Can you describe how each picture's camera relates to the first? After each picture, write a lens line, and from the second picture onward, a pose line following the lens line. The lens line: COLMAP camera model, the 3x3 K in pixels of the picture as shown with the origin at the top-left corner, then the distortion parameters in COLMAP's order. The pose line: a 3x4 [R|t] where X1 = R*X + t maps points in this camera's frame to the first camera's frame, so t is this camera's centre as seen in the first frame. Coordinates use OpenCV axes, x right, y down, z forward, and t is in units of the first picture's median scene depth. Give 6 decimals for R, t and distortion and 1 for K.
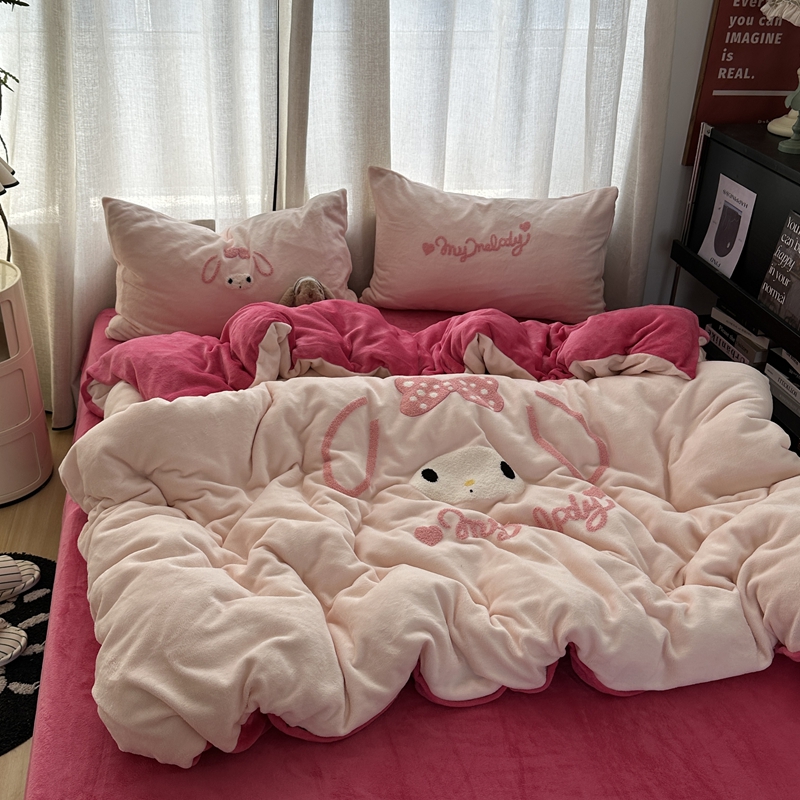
lens RADIAL K [[980.2, 0, 394.3], [0, 980.2, 396.9], [0, 0, 1]] dist [0.201528, -0.433086]
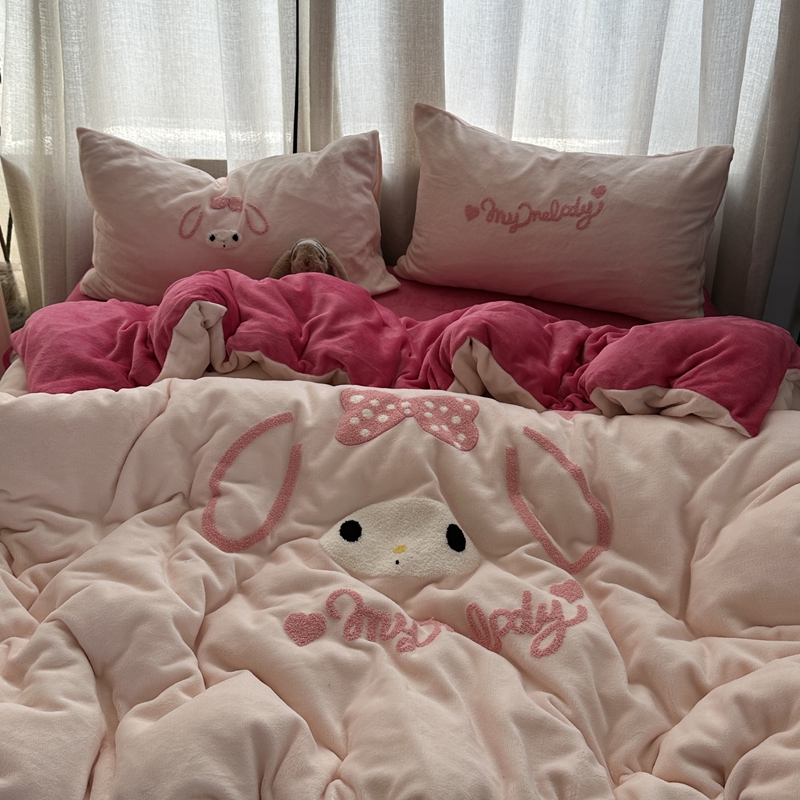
lens RADIAL K [[963.7, 0, 387.5], [0, 963.7, 400.9], [0, 0, 1]] dist [0.196738, -0.445552]
pose [[0.973263, 0.105835, -0.203858, 0.177783], [-0.092207, 0.992892, 0.075254, -0.065623], [0.210373, -0.054445, 0.976104, 0.268290]]
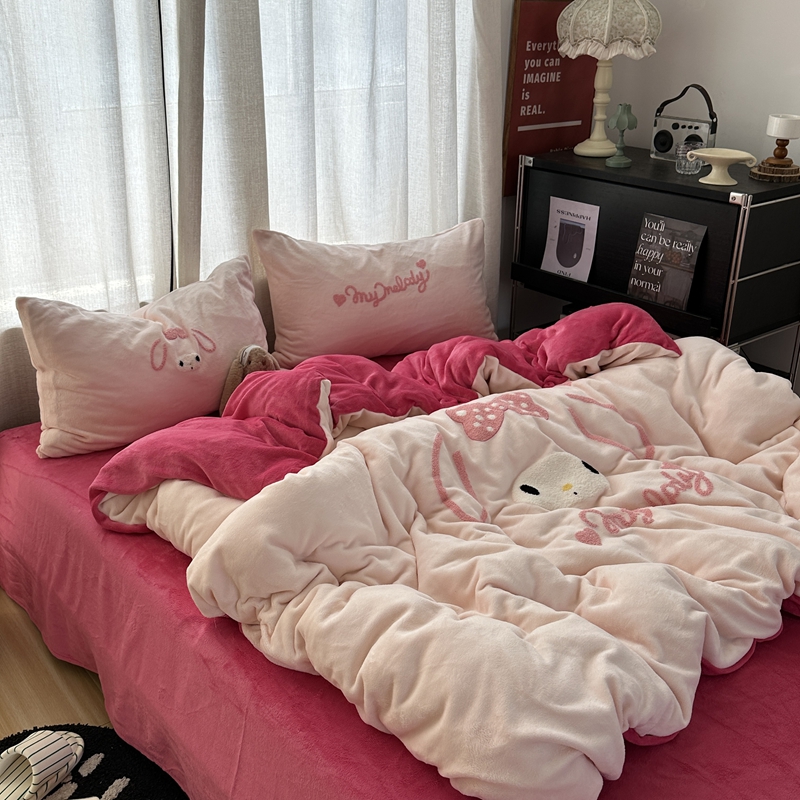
lens RADIAL K [[977.7, 0, 395.0], [0, 977.7, 401.8], [0, 0, 1]] dist [0.199321, -0.415596]
pose [[0.884699, -0.205985, 0.418185, -0.436664], [0.238368, 0.970824, -0.026087, -0.013634], [-0.400610, 0.122761, 0.907987, 0.109386]]
